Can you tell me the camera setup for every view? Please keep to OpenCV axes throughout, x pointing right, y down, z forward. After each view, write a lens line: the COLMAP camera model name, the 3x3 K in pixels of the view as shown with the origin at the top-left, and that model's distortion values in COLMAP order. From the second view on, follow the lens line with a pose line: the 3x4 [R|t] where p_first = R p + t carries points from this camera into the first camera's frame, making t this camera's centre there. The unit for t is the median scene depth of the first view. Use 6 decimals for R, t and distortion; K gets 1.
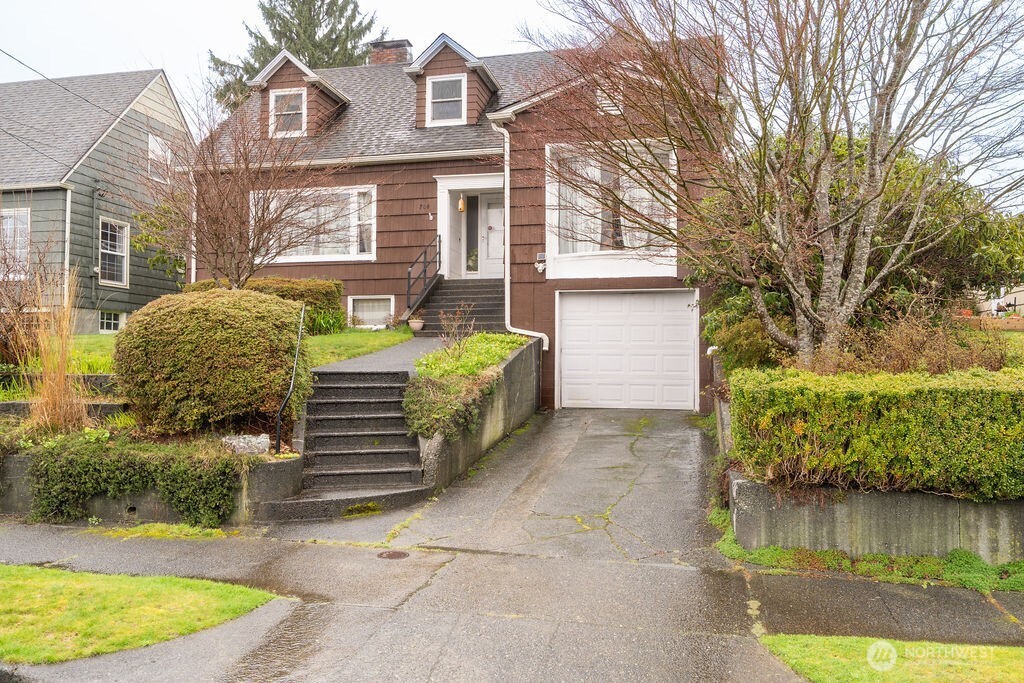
lens RADIAL K [[813.7, 0, 512.4], [0, 813.7, 342.5], [0, 0, 1]] dist [0.002038, 0.000114]
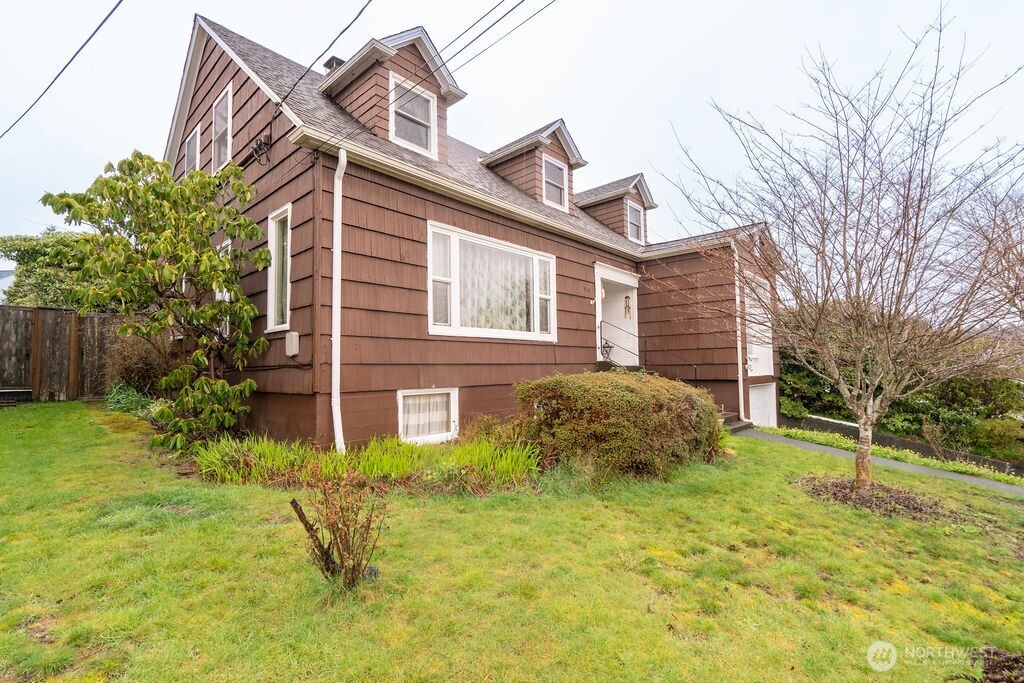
lens RADIAL K [[459.9, 0, 511.4], [0, 459.9, 346.3], [0, 0, 1]] dist [-0.001765, 0.000337]
pose [[0.489756, 0.034731, 0.871167, -0.740747], [-0.005960, 0.999316, -0.036489, -0.093422], [-0.871839, 0.012679, 0.489628, 0.955361]]
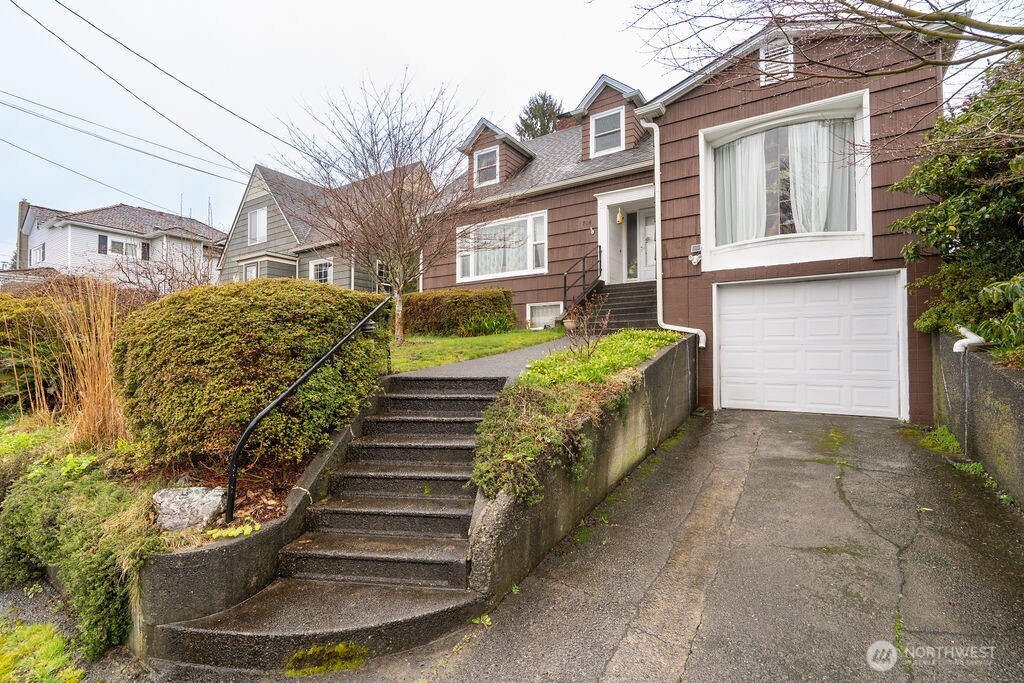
lens RADIAL K [[459.9, 0, 509.2], [0, 459.9, 345.3], [0, 0, 1]] dist [-0.001765, 0.000337]
pose [[0.936044, -0.012528, -0.351659, 0.018674], [0.014719, 0.999885, 0.003555, 0.002323], [0.351574, -0.008504, 0.936122, 0.413846]]
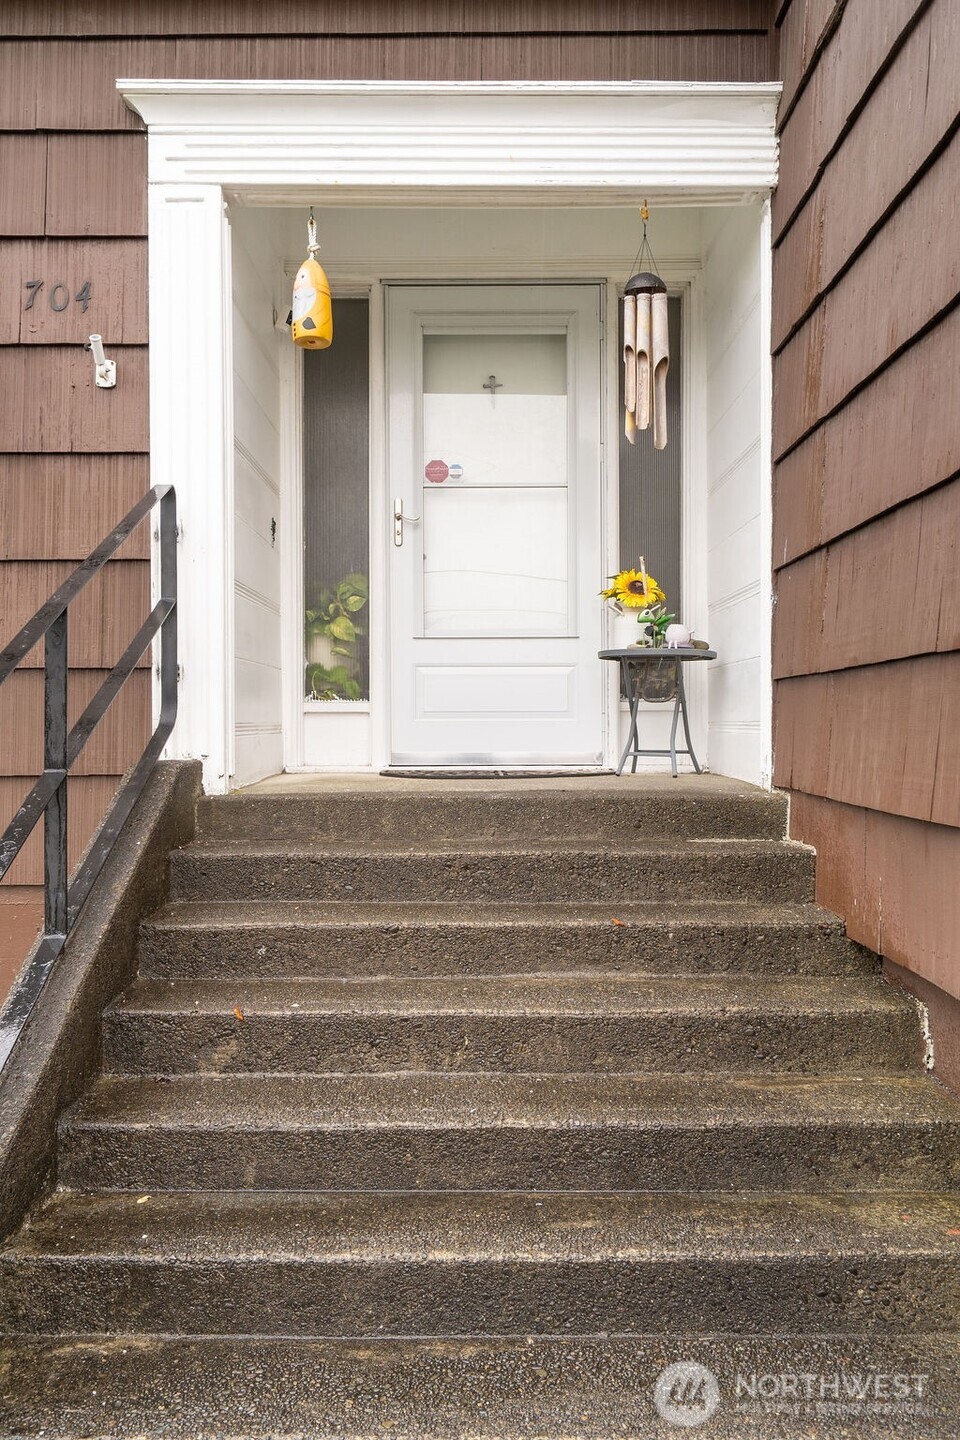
lens RADIAL K [[1076.4, 0, 482.5], [0, 1076.4, 721.6], [0, 0, 1]] dist [-0.043379, -0.000656]
pose [[0.974284, -0.013609, 0.224911, -0.091238], [0.004357, 0.999126, 0.041580, -0.115590], [-0.225281, -0.039531, 0.973492, 0.934940]]
